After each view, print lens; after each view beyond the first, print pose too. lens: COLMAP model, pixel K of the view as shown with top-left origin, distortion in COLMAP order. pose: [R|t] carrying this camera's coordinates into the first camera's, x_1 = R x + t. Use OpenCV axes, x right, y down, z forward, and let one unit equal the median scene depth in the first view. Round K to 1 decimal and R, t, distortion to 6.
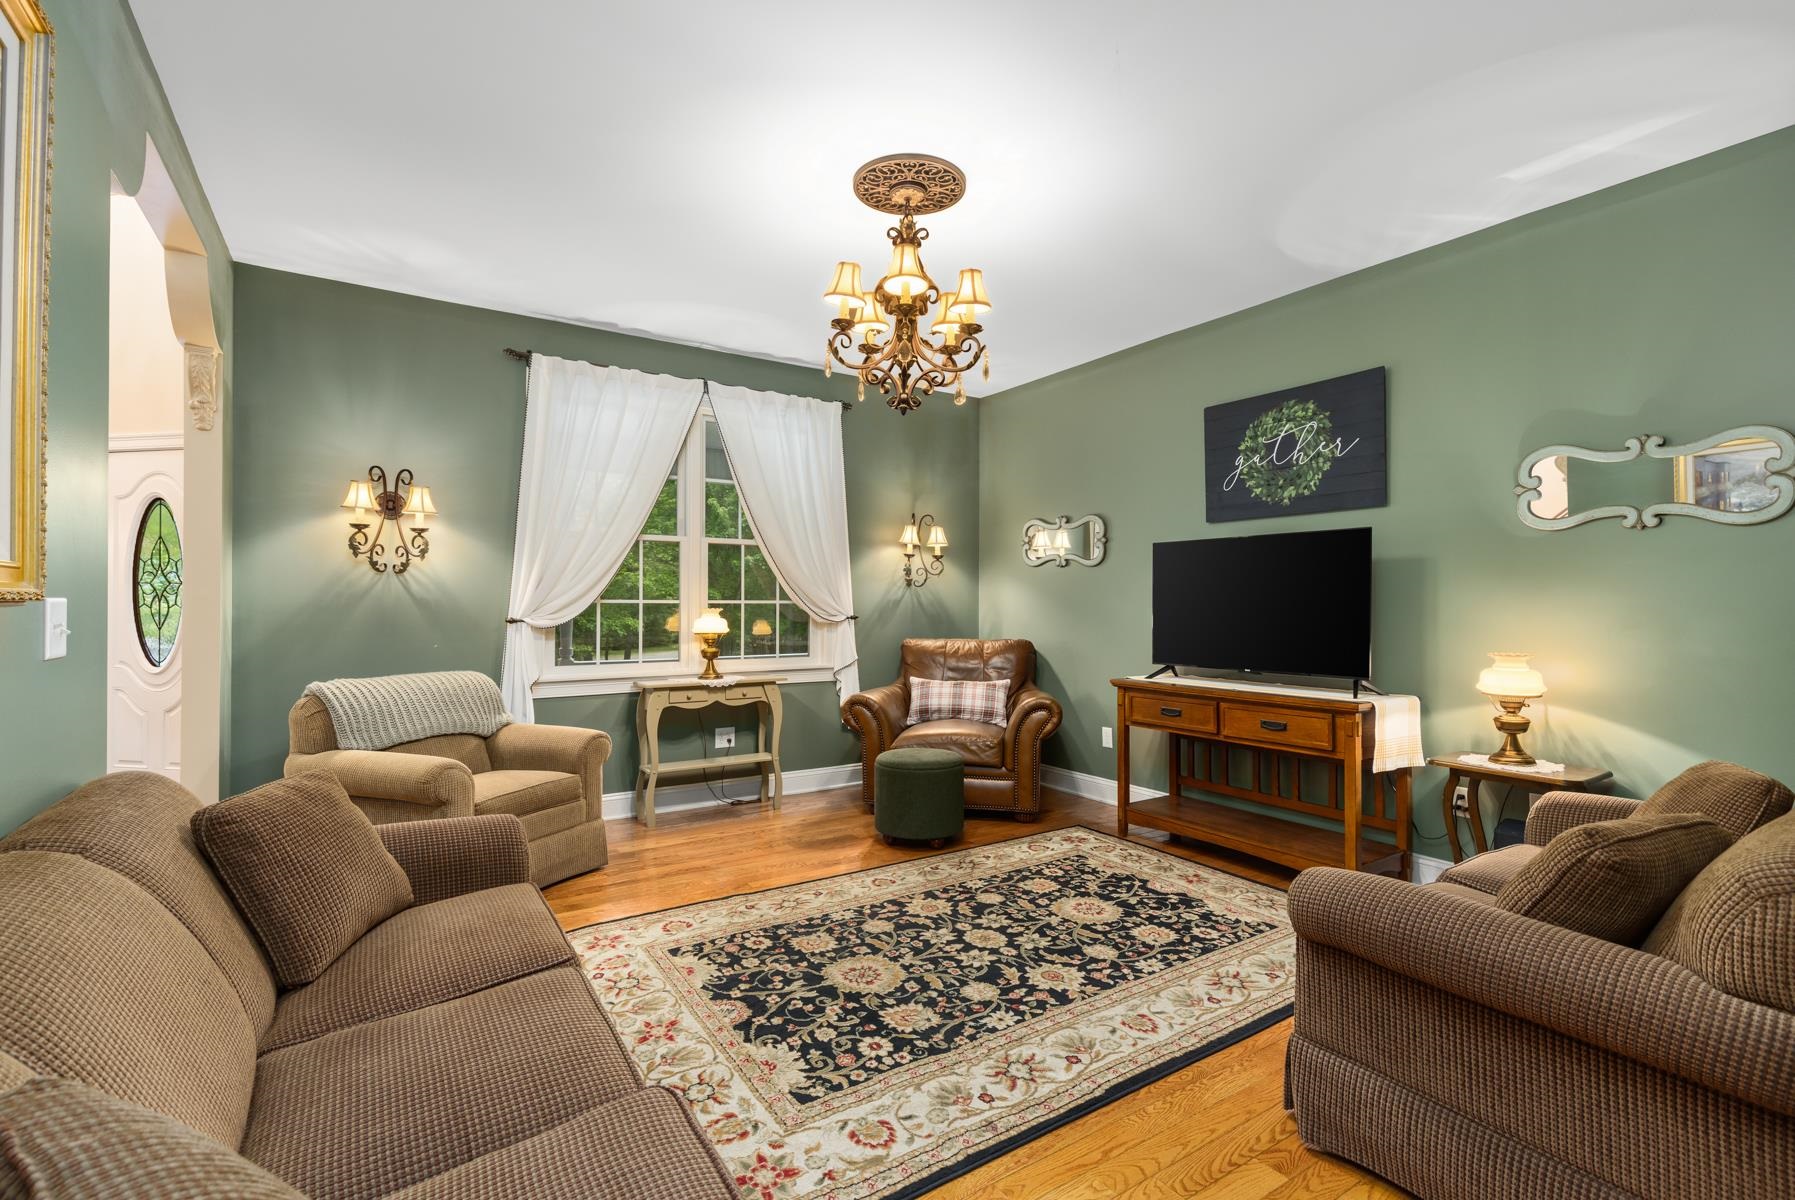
lens RADIAL K [[822.4, 0, 903.4], [0, 822.4, 594.0], [0, 0, 1]] dist [0.009466, -0.001534]
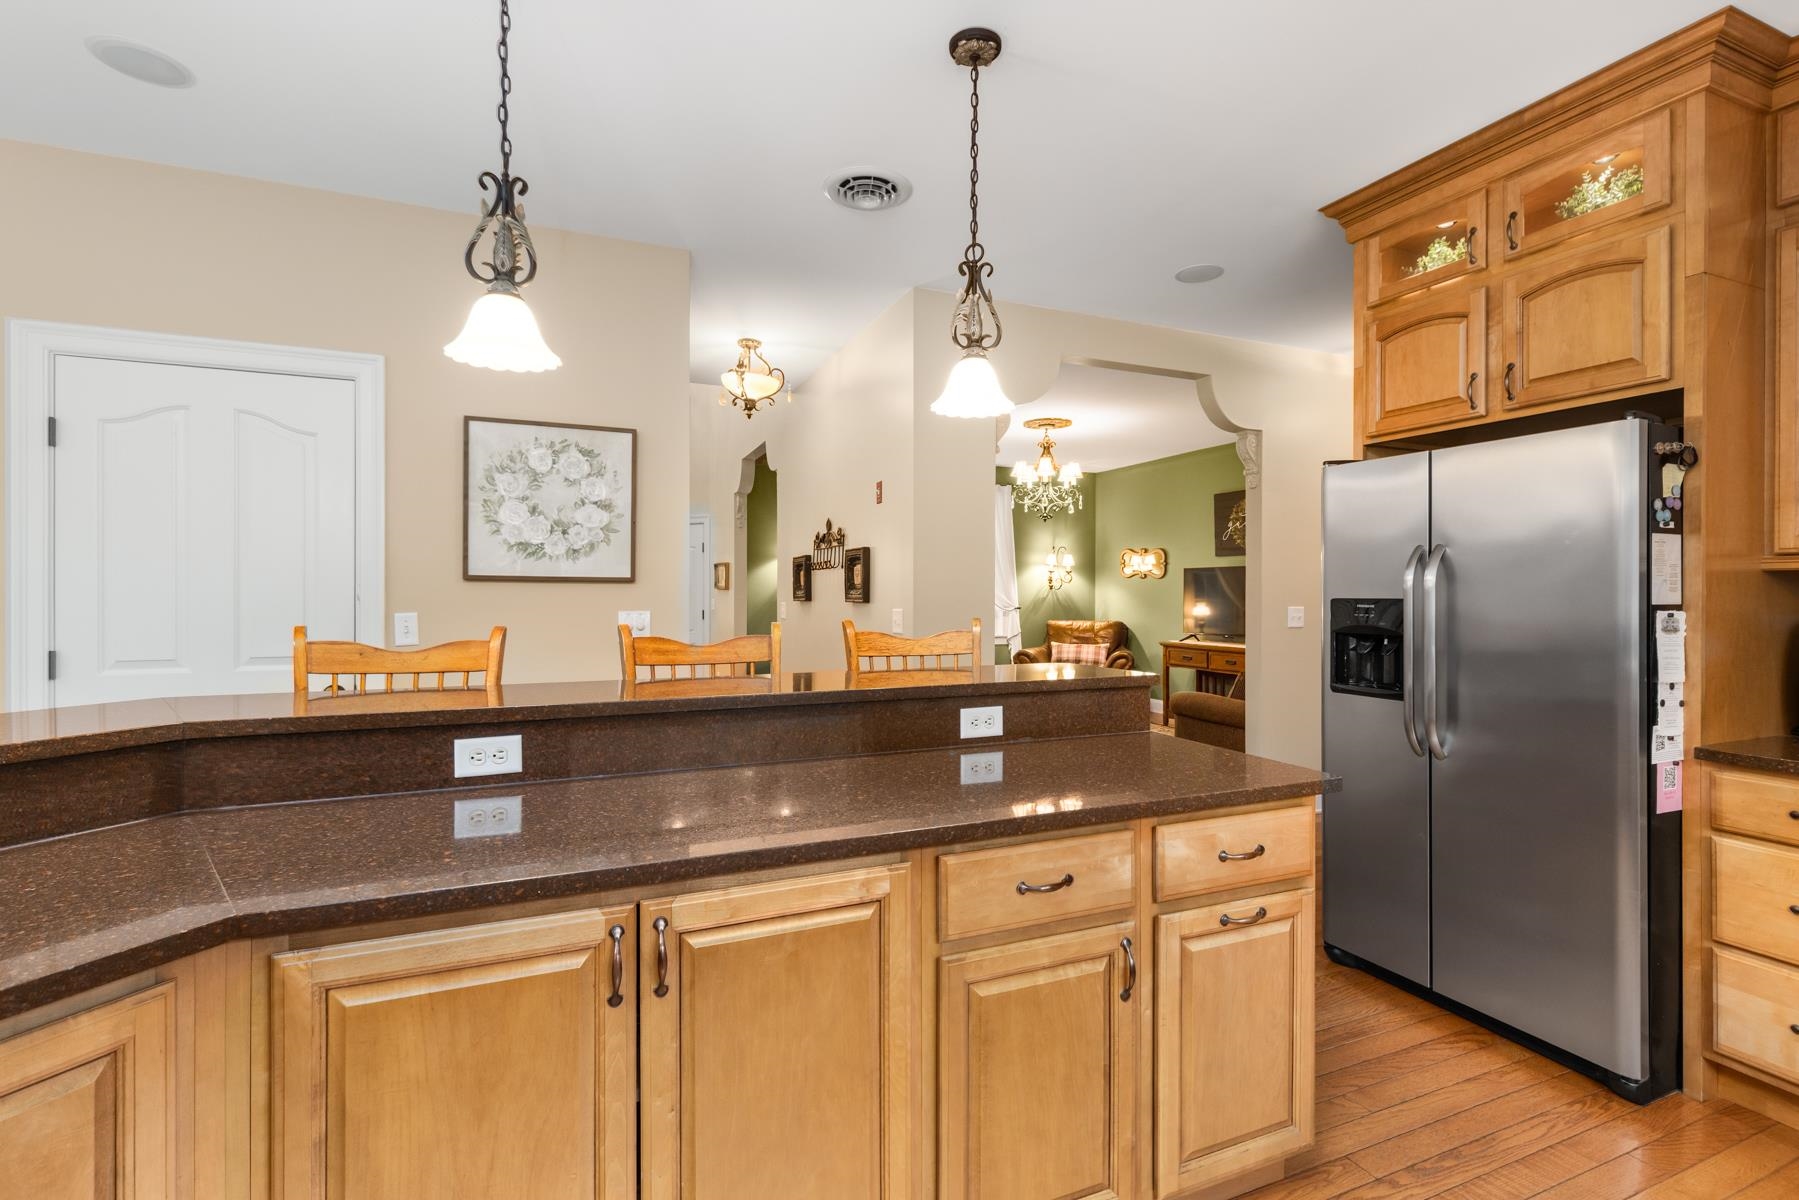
lens RADIAL K [[824.3, 0, 905.4], [0, 824.3, 594.0], [0, 0, 1]] dist [0.009466, -0.001534]
pose [[0.984913, 0.000528, -0.173050, 0.005949], [0.000769, 0.999972, 0.007425, -0.014490], [0.173049, -0.007446, 0.984885, -0.772593]]
